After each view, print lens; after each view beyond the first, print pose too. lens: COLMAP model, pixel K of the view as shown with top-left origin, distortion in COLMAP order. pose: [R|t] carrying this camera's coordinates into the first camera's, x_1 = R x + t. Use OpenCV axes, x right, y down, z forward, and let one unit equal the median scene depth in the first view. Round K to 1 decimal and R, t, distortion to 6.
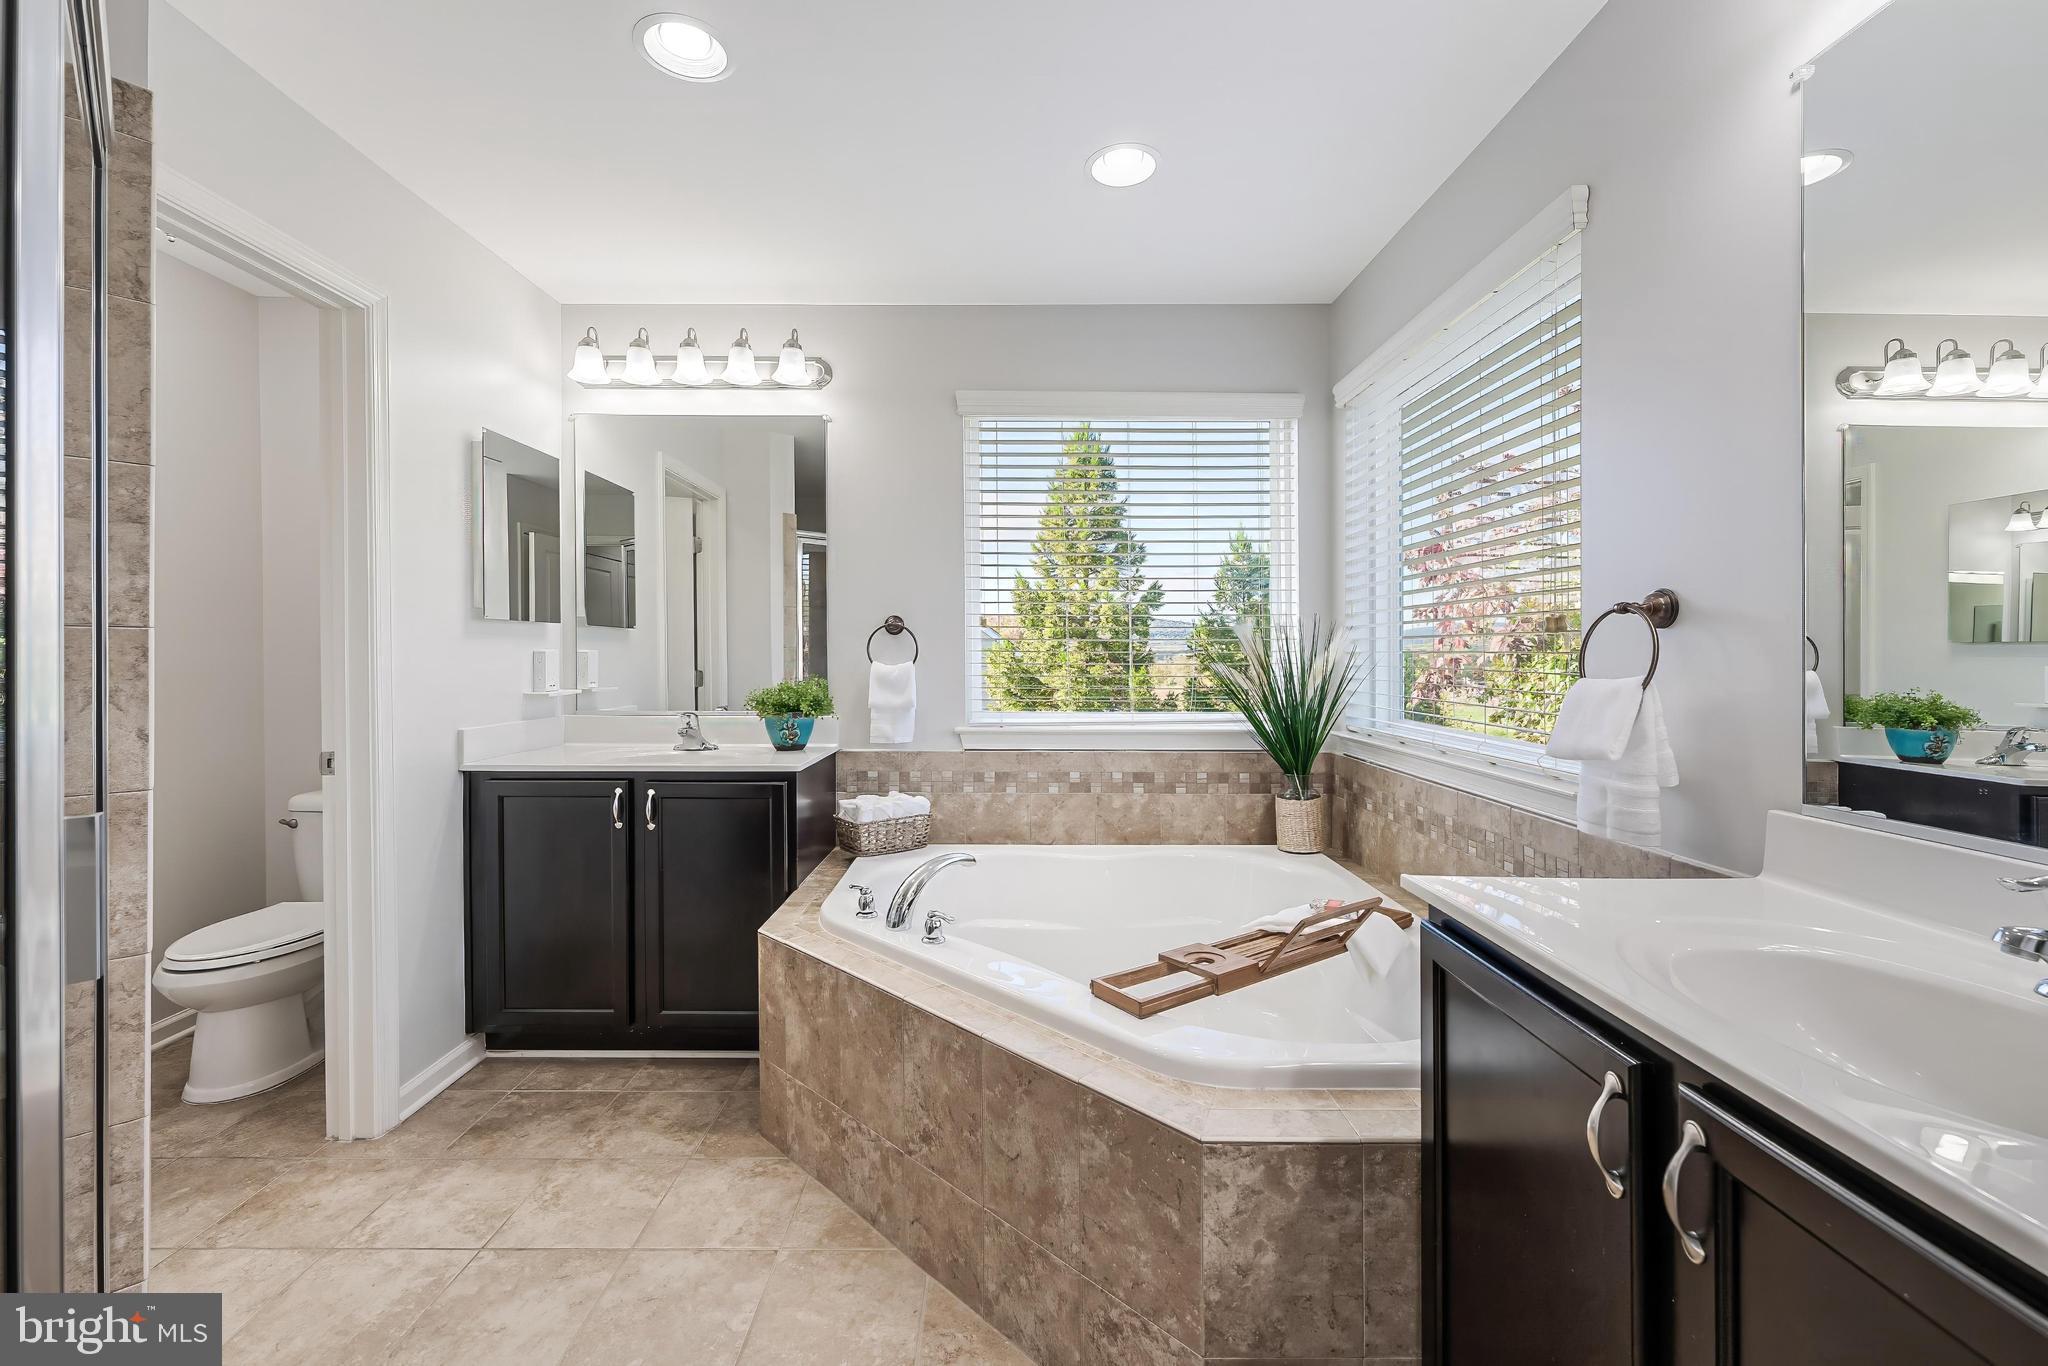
lens RADIAL K [[823.5, 0, 1025.7], [0, 823.5, 658.7], [0, 0, 1]] dist [0.003693, -0.000460]
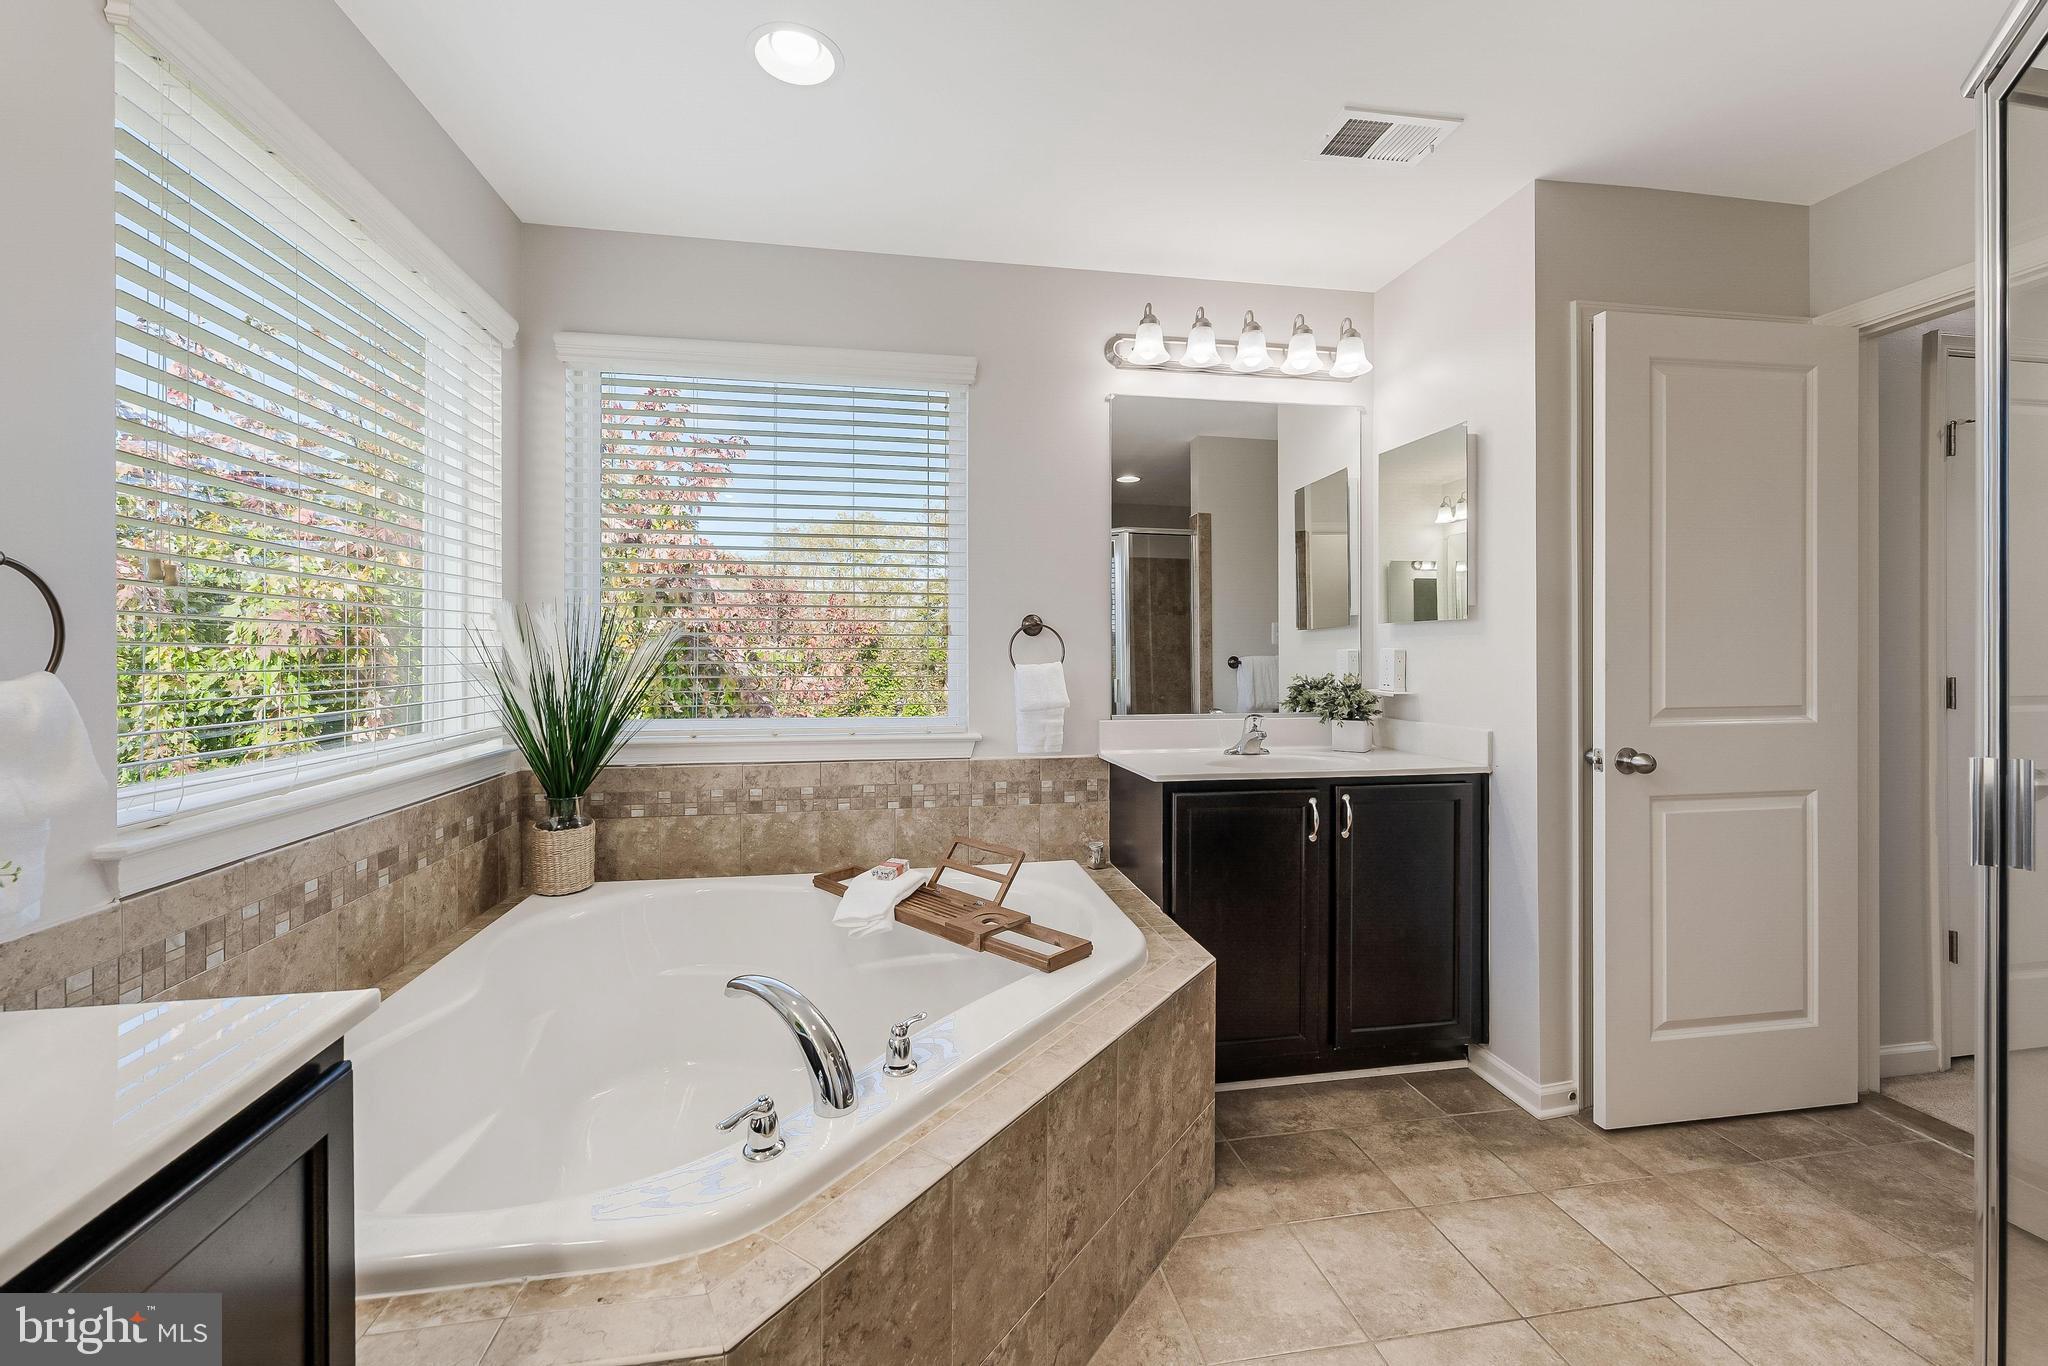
lens RADIAL K [[823.5, 0, 1018.5], [0, 823.5, 640.4], [0, 0, 1]] dist [0.003693, -0.000460]
pose [[-0.148849, 0.009334, 0.988816, -0.777348], [0.002187, 0.999956, -0.009110, -0.009225], [-0.988857, 0.000807, -0.148863, 0.961615]]
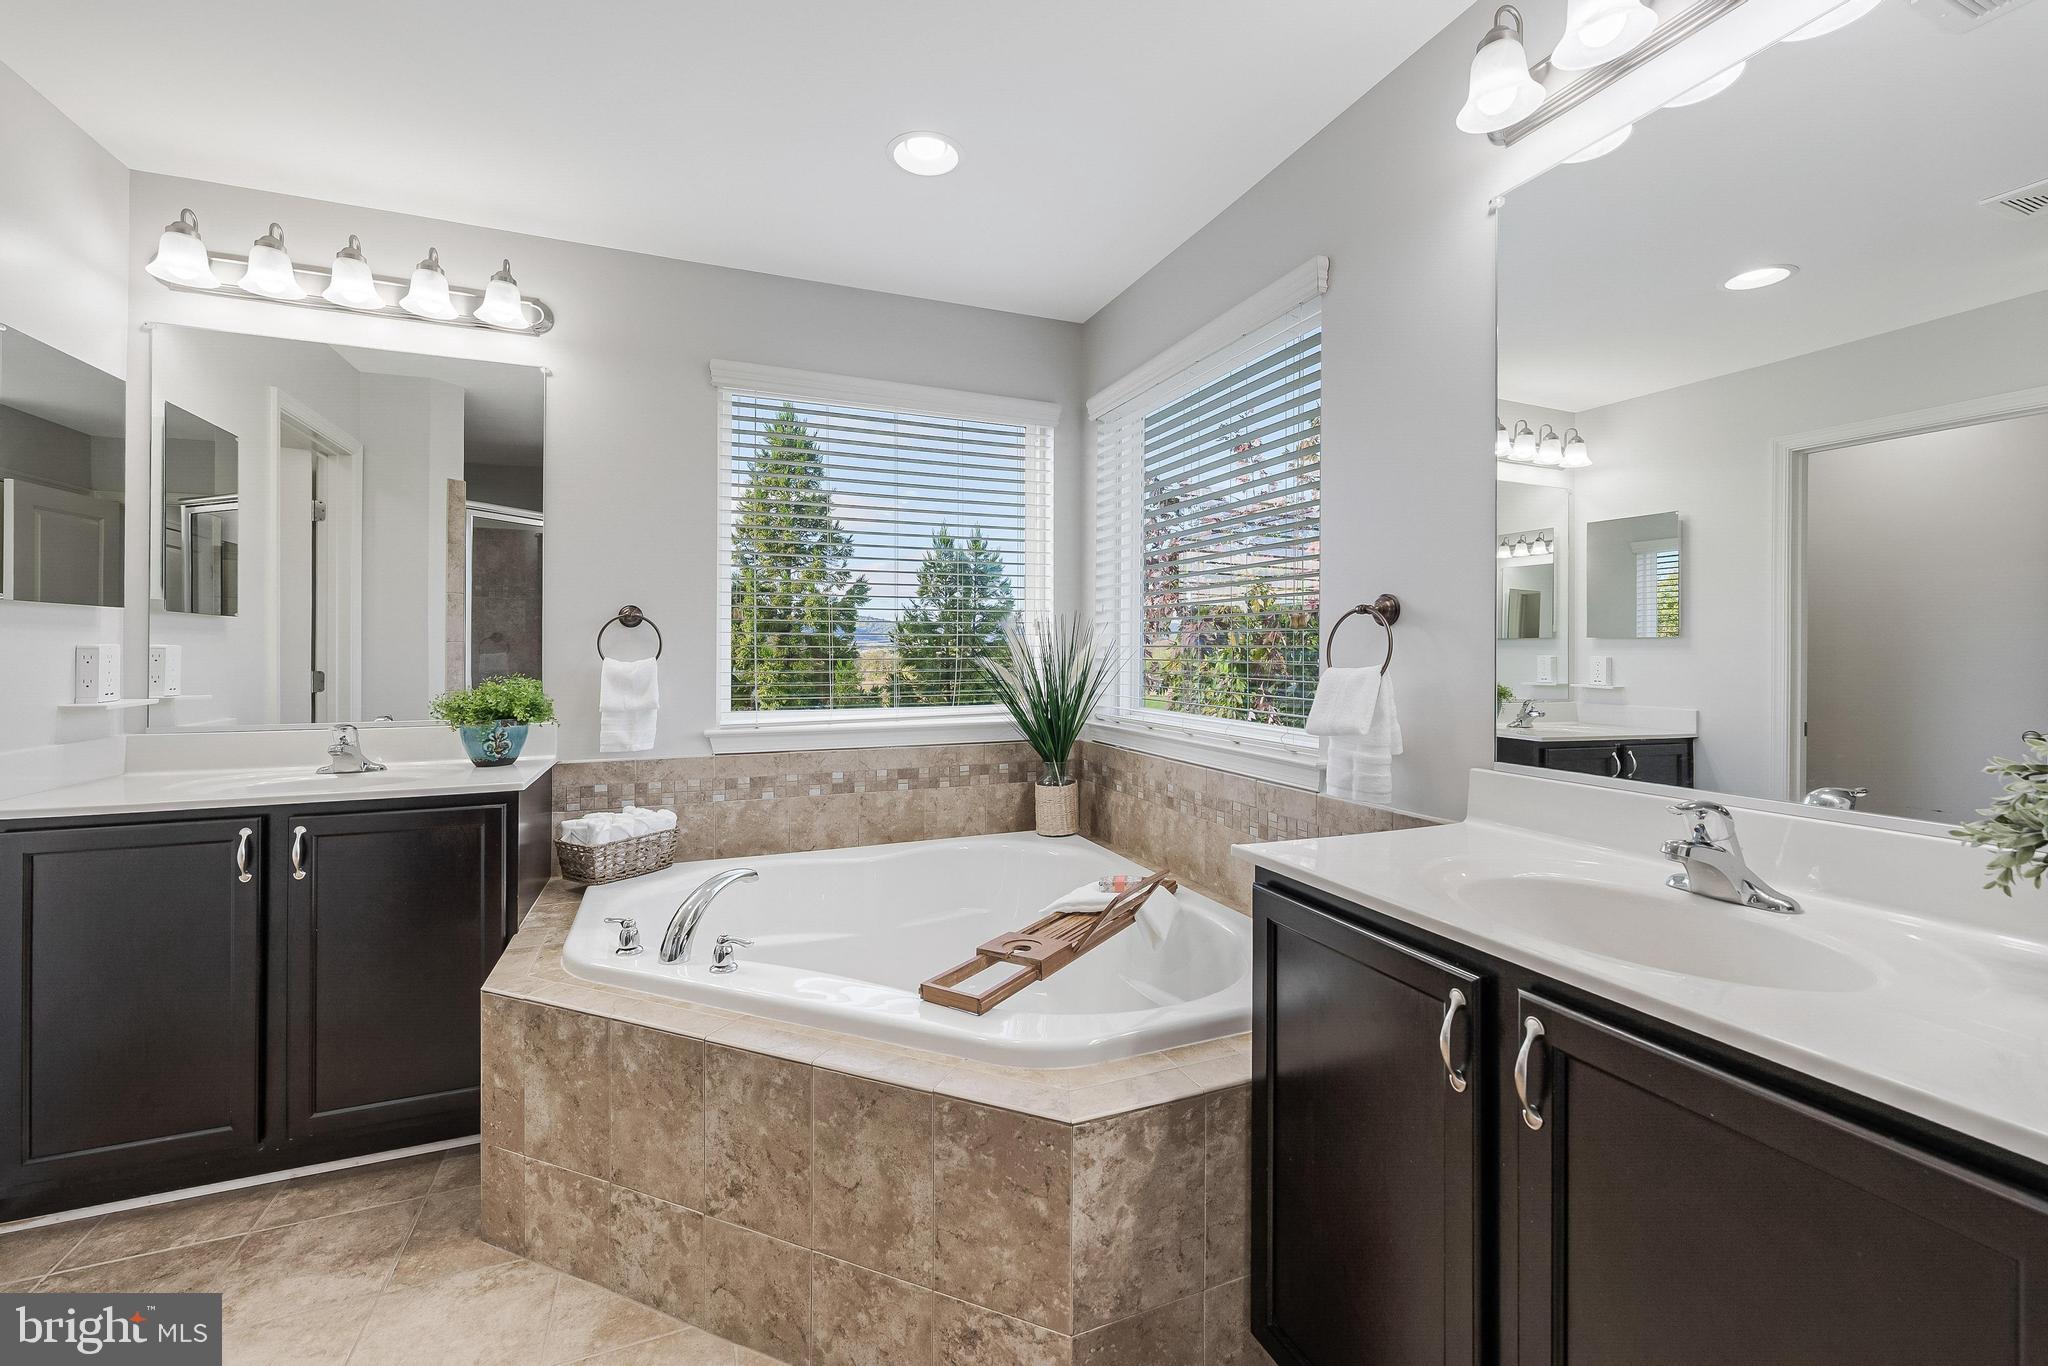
lens RADIAL K [[823.5, 0, 1037.2], [0, 823.5, 647.2], [0, 0, 1]] dist [0.003693, -0.000460]
pose [[0.928100, -0.001961, 0.372326, -0.121692], [0.004750, 0.999967, -0.006573, 0.000036], [-0.372301, 0.007869, 0.928079, 0.036476]]
